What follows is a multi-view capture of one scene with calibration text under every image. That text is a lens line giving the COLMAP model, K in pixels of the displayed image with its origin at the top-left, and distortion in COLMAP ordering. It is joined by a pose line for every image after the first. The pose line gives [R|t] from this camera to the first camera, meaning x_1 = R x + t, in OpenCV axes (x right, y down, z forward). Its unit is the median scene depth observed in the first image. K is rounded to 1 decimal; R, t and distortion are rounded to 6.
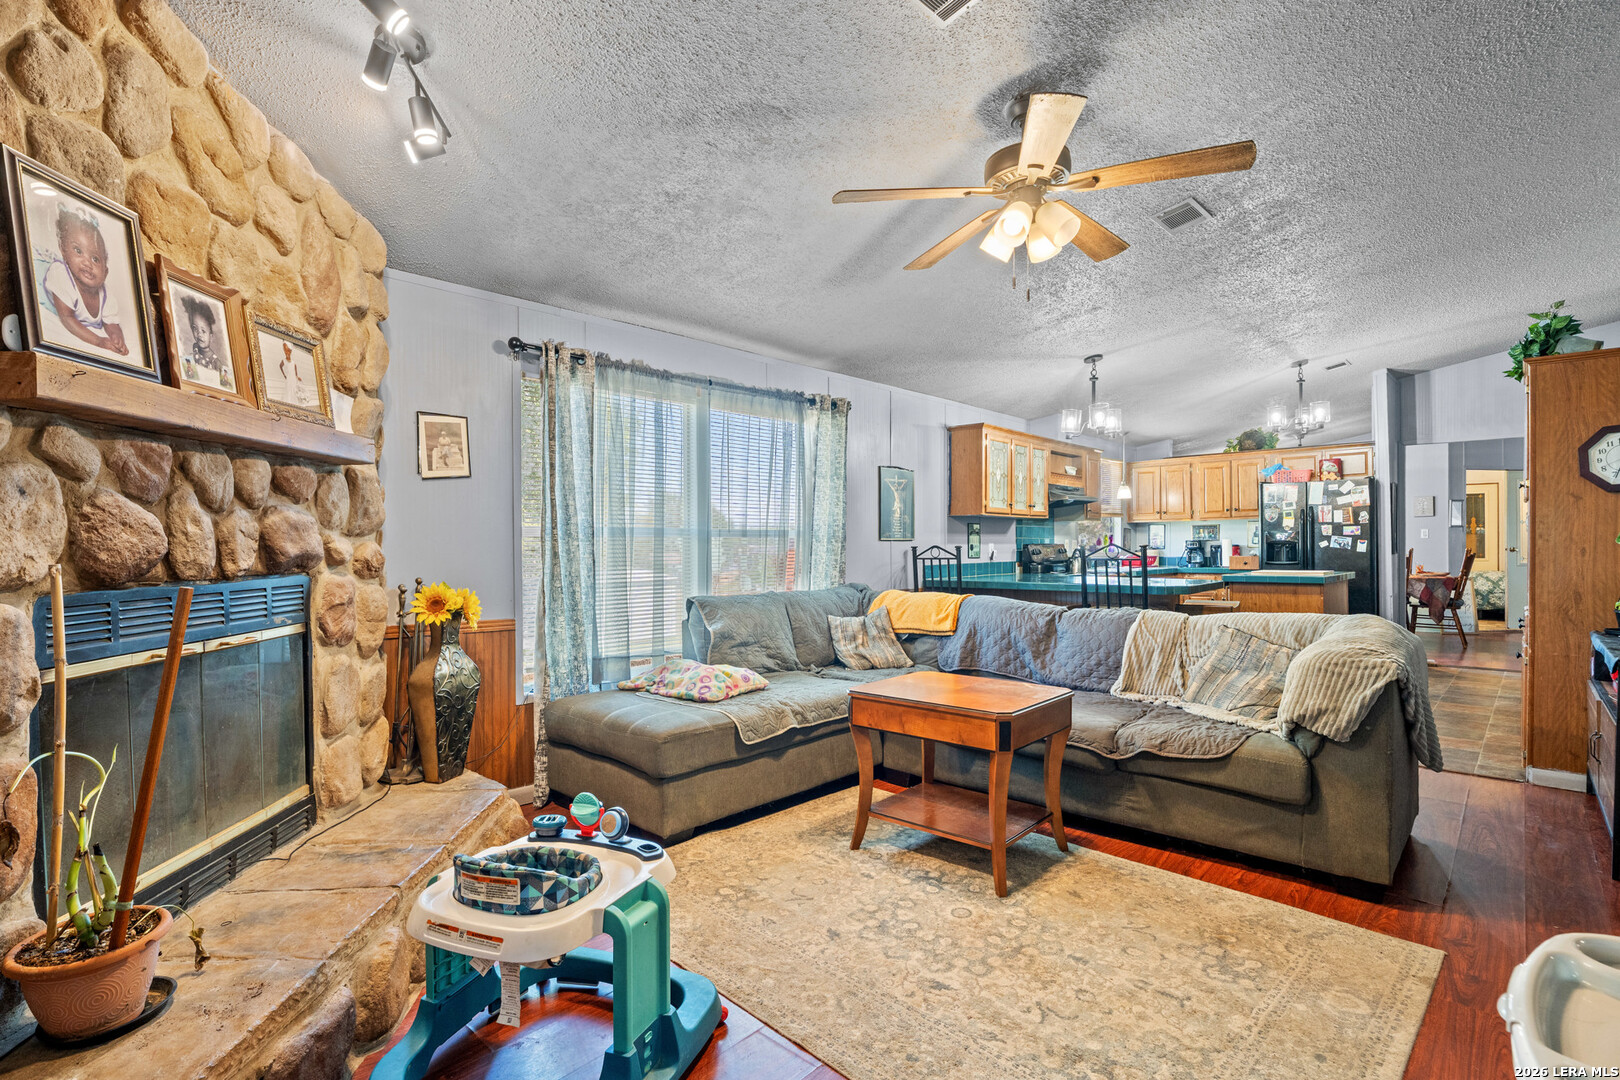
lens RADIAL K [[739.8, 0, 813.4], [0, 739.8, 539.7], [0, 0, 1]] dist [-0.009168, -0.002889]
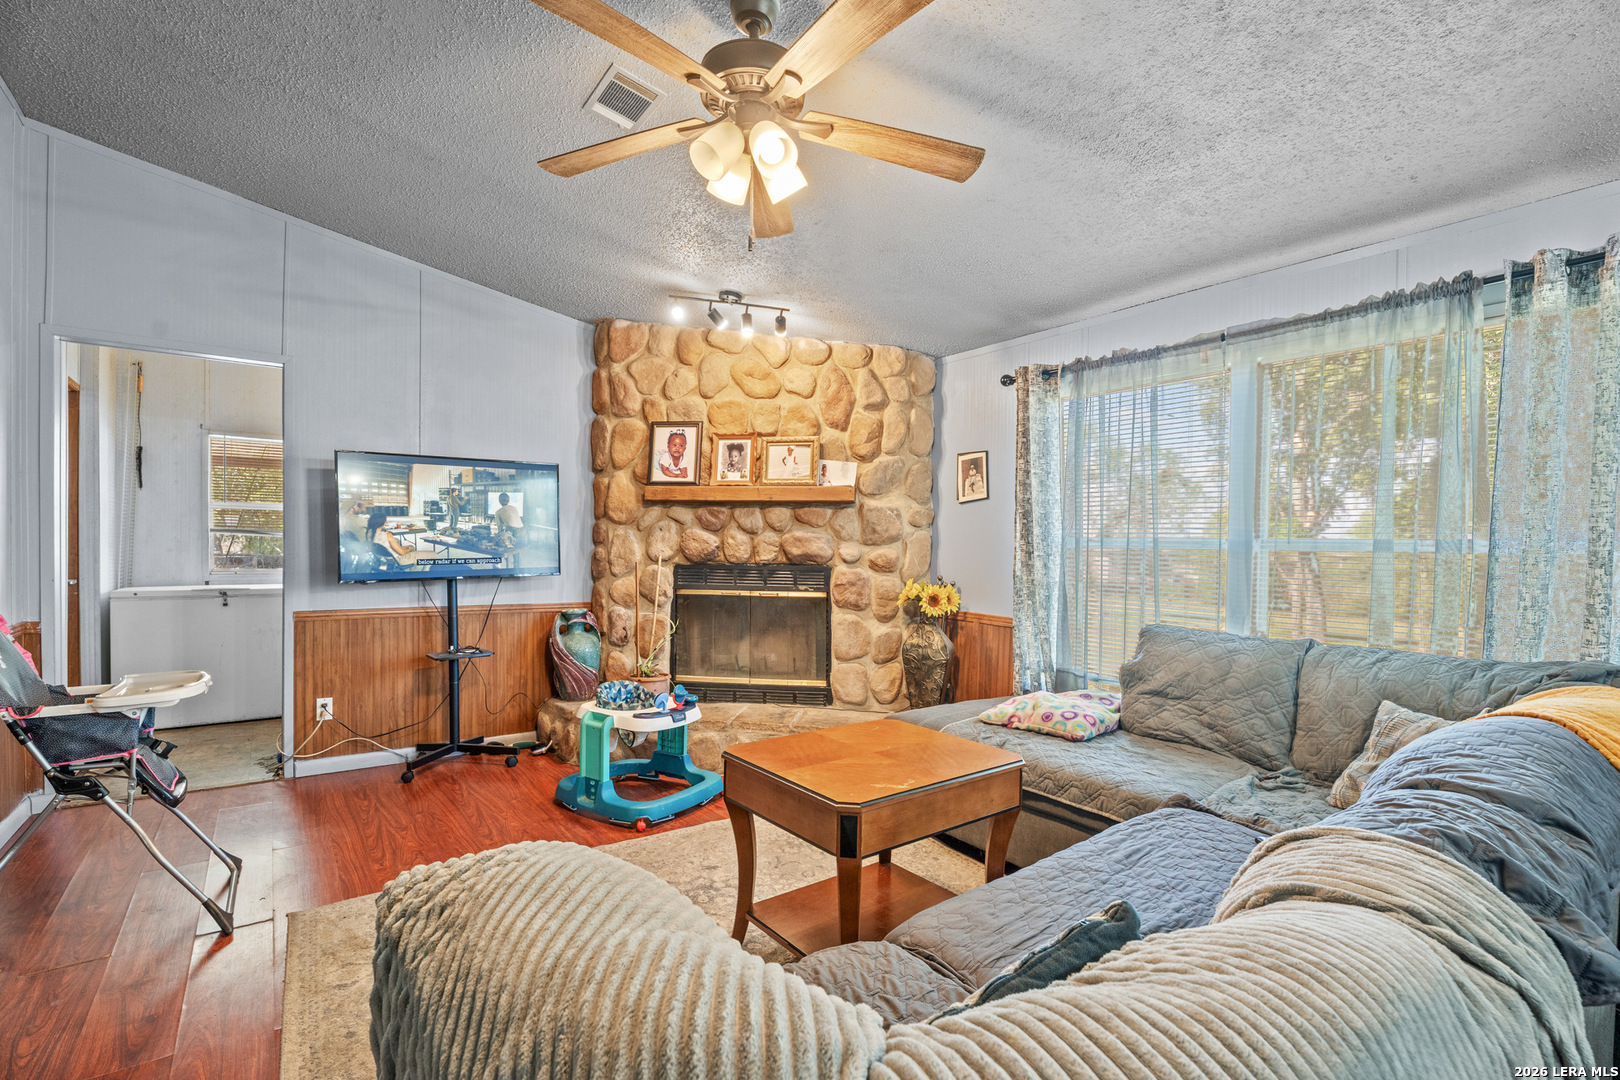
lens RADIAL K [[739.8, 0, 768.5], [0, 739.8, 557.4], [0, 0, 1]] dist [-0.009168, -0.002889]
pose [[-0.198001, 0.016106, -0.980069, 1.218327], [-0.012874, 0.999736, 0.019030, -0.008082], [0.980117, 0.016385, -0.197742, 1.313943]]
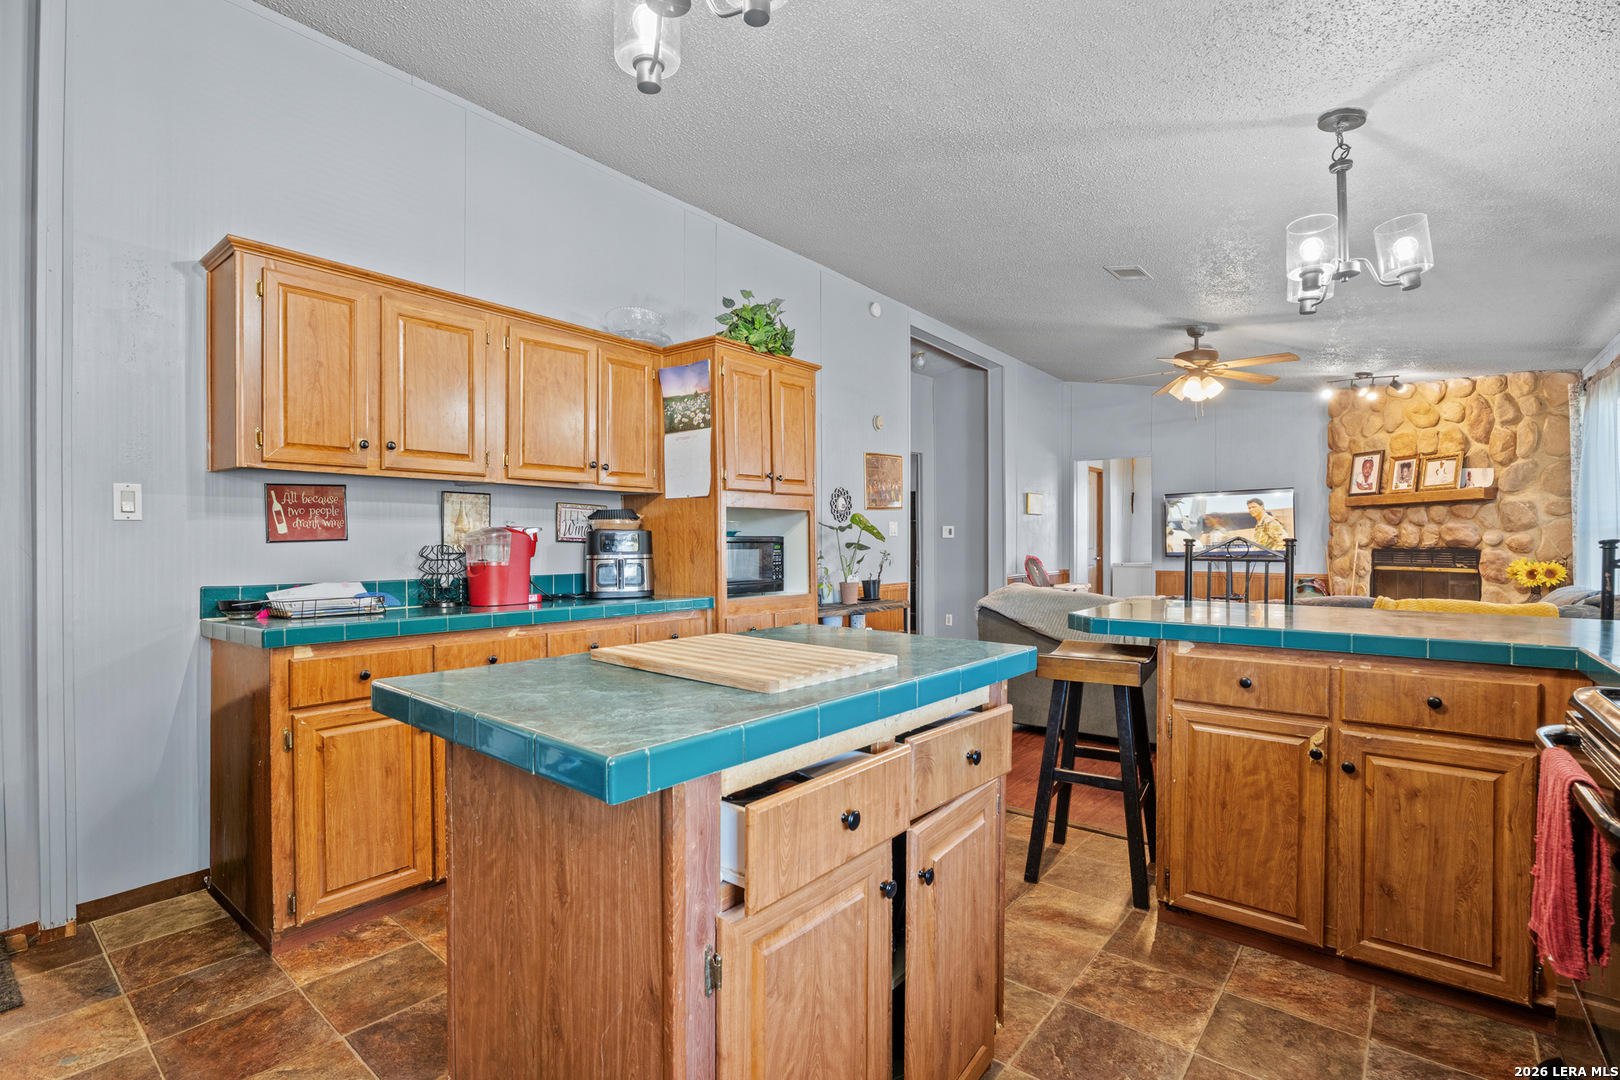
lens RADIAL K [[739.8, 0, 812.3], [0, 739.8, 547.4], [0, 0, 1]] dist [-0.009168, -0.002889]
pose [[-0.996583, 0.006225, -0.082362, 1.760370], [0.005740, 0.999965, 0.006123, 0.017167], [0.082397, 0.005630, -0.996584, 3.410364]]
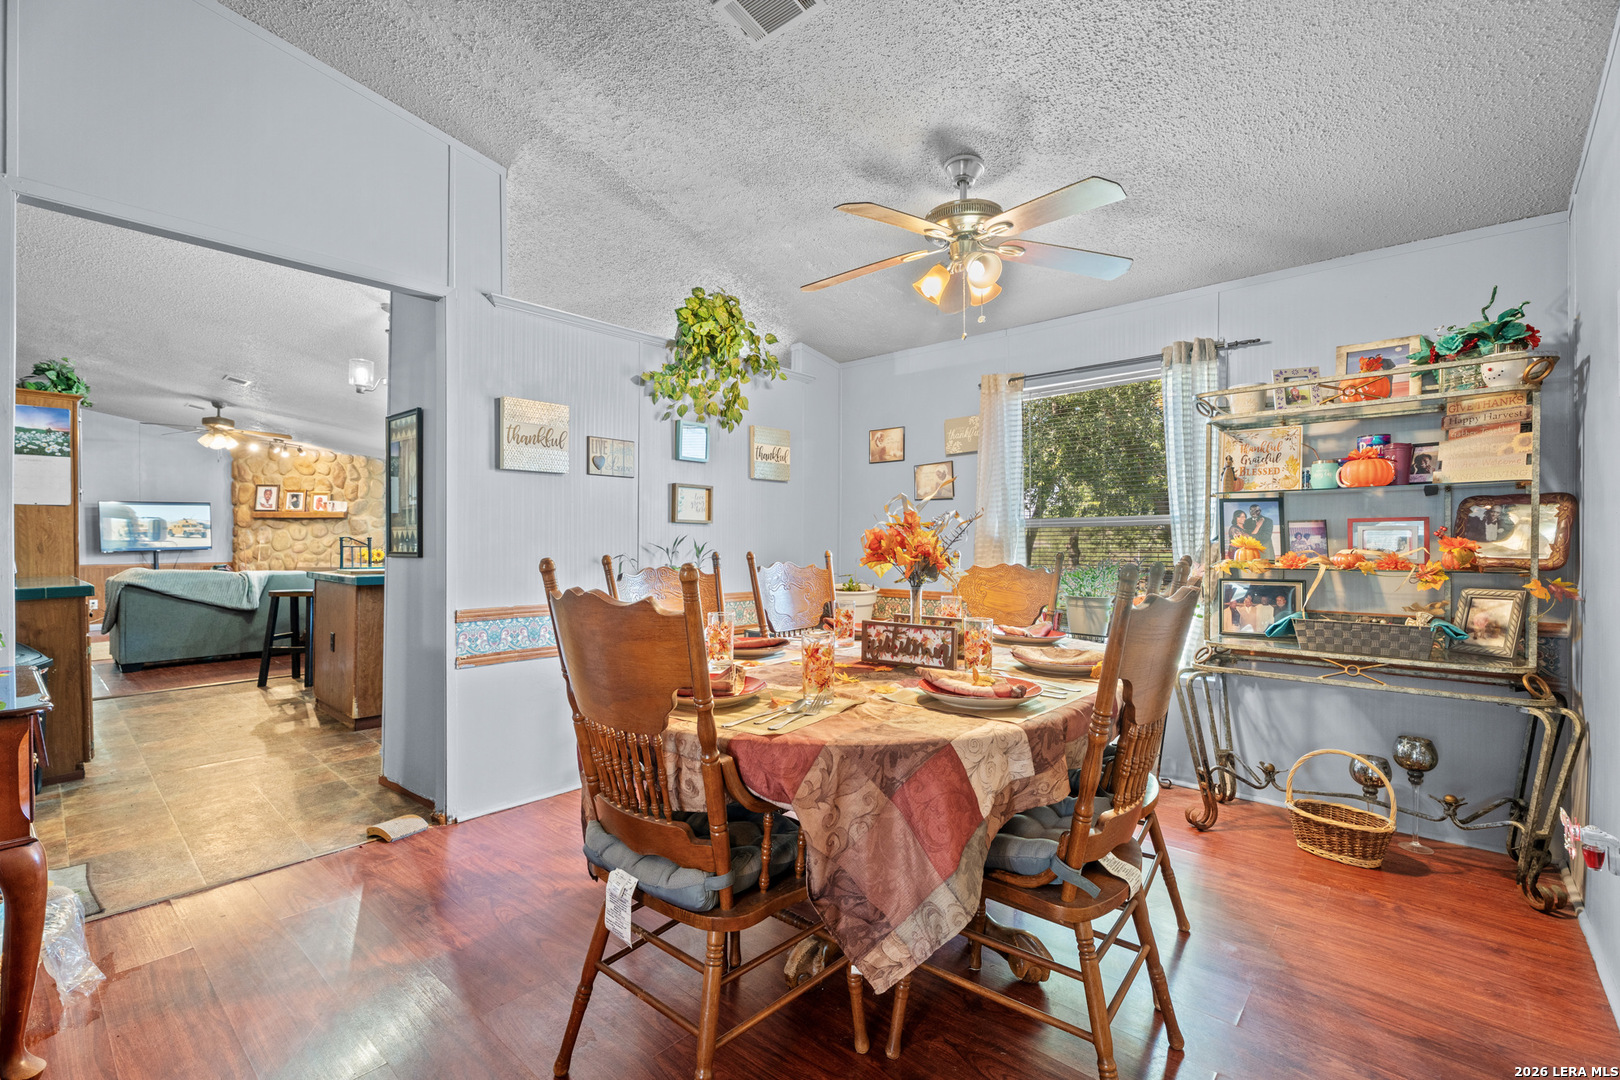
lens RADIAL K [[739.8, 0, 823.1], [0, 739.8, 536.8], [0, 0, 1]] dist [-0.009168, -0.002889]
pose [[0.052486, -0.000309, -0.998622, 4.231836], [0.006356, 0.999980, 0.000024, 0.026260], [0.998601, -0.006349, 0.052487, 3.995277]]
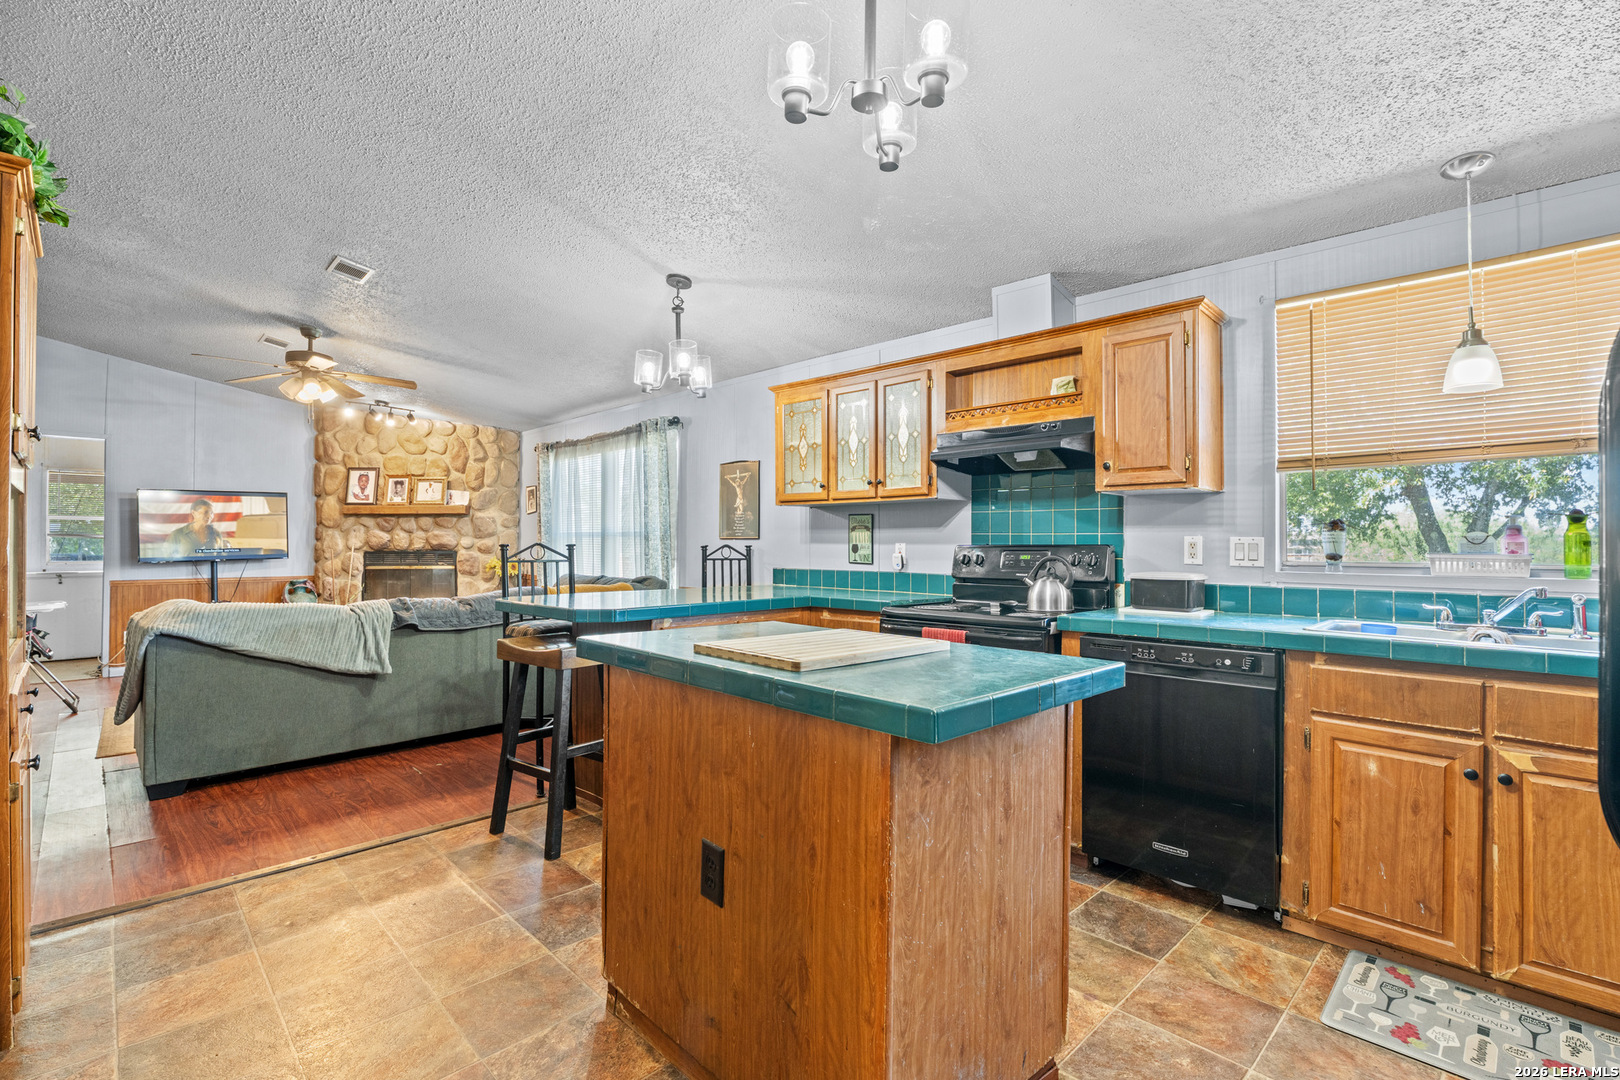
lens RADIAL K [[739.8, 0, 774.3], [0, 739.8, 527.6], [0, 0, 1]] dist [-0.009168, -0.002889]
pose [[-0.037750, -0.017645, -0.999131, 2.611067], [0.002253, 0.999840, -0.017743, 0.007676], [0.999285, -0.002921, -0.037704, 2.679738]]
